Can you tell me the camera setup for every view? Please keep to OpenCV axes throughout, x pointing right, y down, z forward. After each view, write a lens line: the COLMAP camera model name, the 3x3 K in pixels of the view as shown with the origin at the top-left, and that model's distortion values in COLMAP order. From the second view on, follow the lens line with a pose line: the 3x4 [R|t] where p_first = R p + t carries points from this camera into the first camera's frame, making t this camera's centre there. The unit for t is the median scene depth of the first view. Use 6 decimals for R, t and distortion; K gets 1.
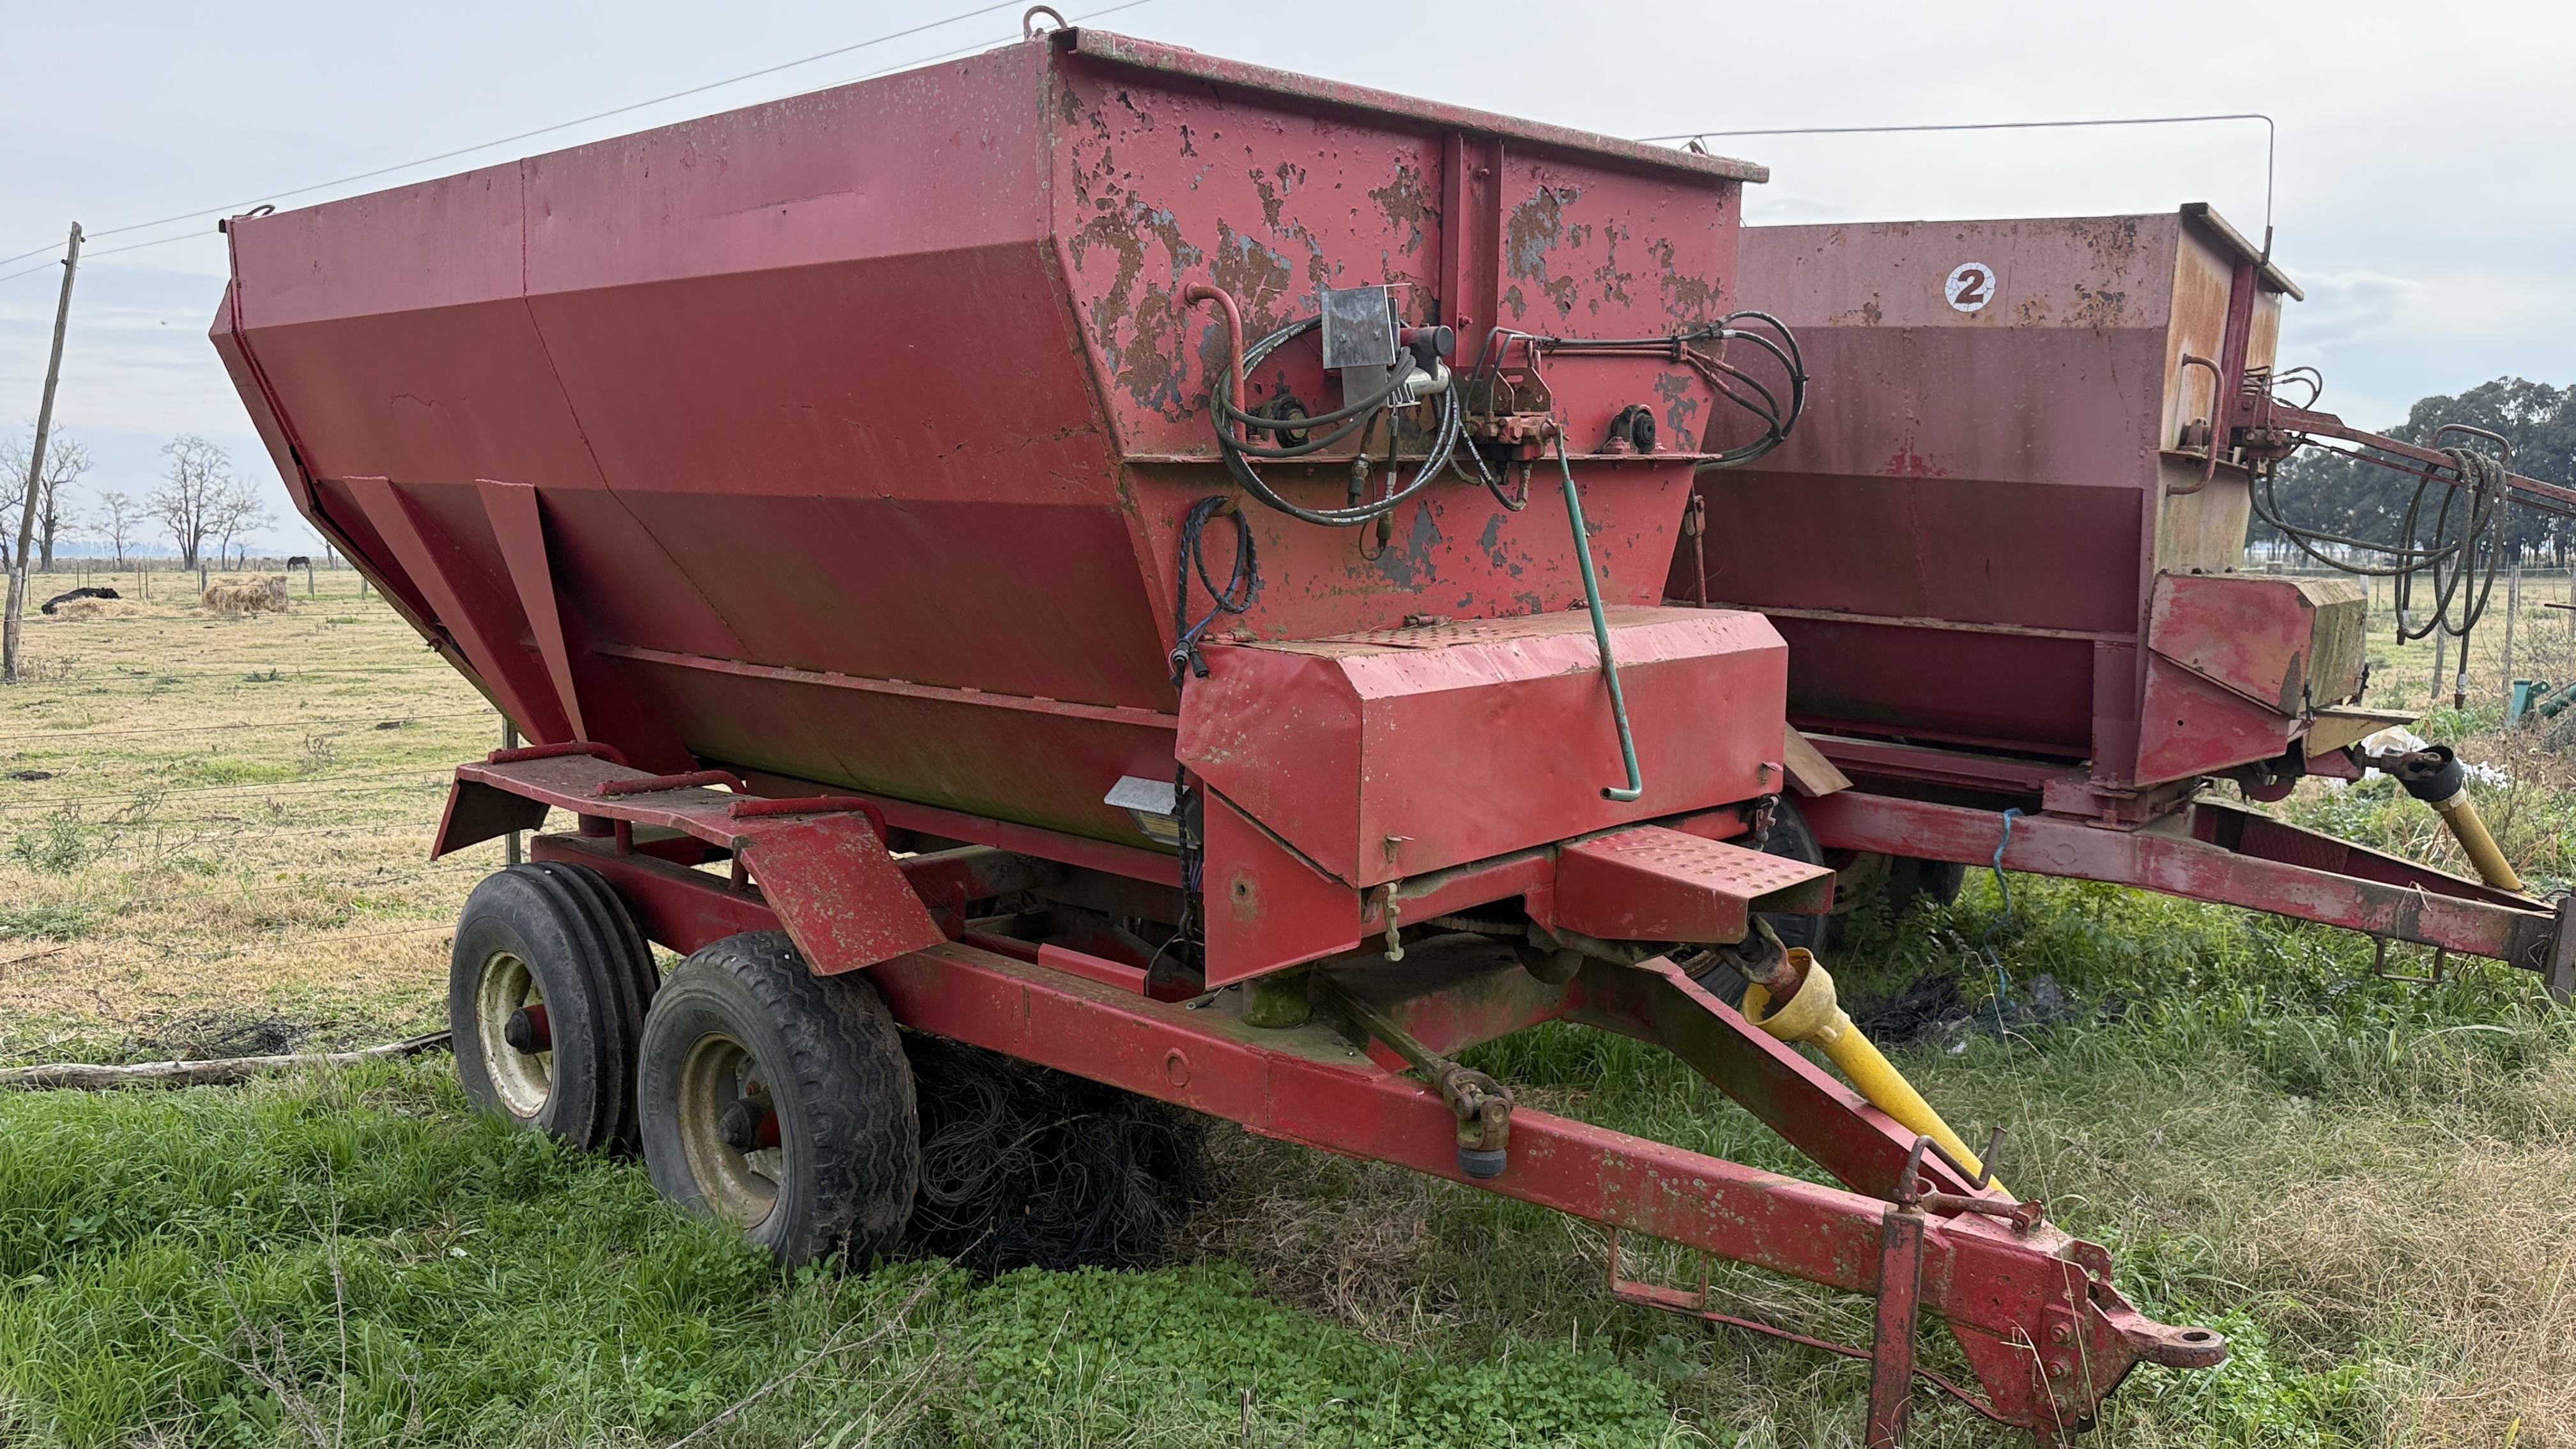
lens RADIAL K [[1944.3, 0, 1285.2], [0, 1944.3, 719.8], [0, 0, 1]] dist [-0.016942, -0.009362]
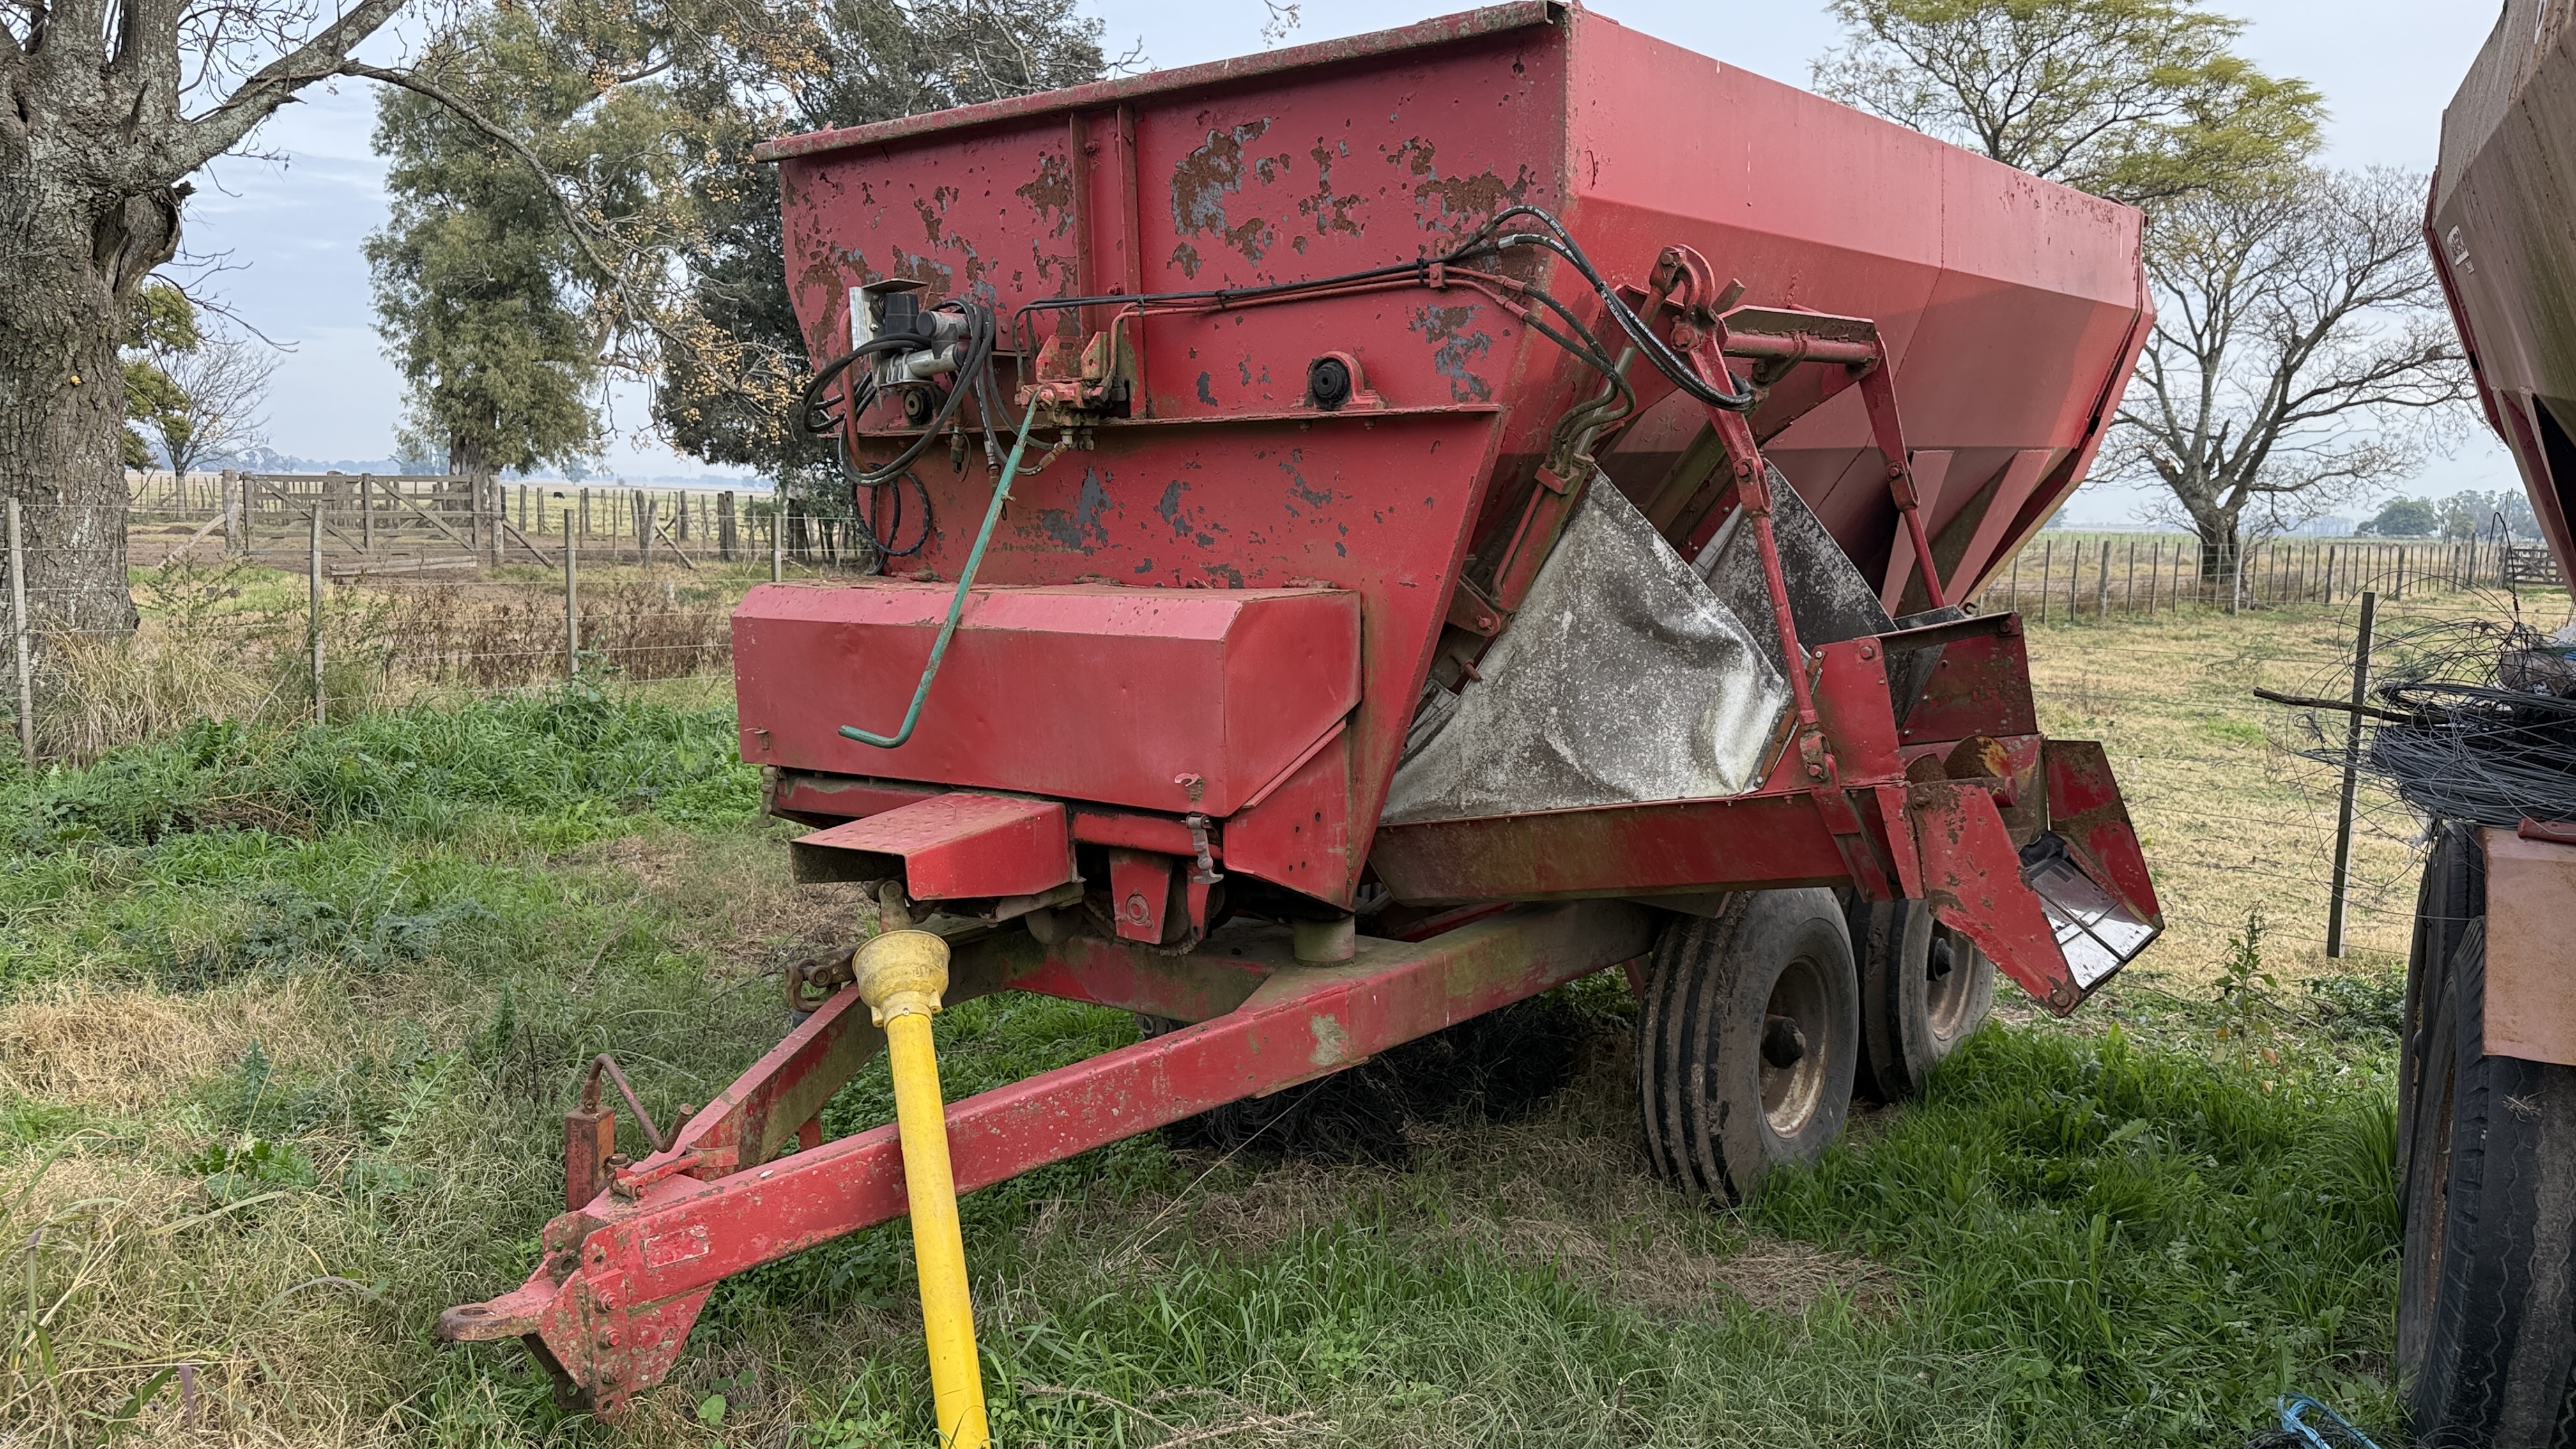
lens RADIAL K [[1944.3, 0, 1299.5], [0, 1944.3, 731.0], [0, 0, 1]] dist [-0.016942, -0.009362]
pose [[0.130687, 0.123208, -0.983738, 1.093662], [-0.119458, 0.986976, 0.107744, -0.094628], [0.984201, 0.103435, 0.143703, 0.936627]]
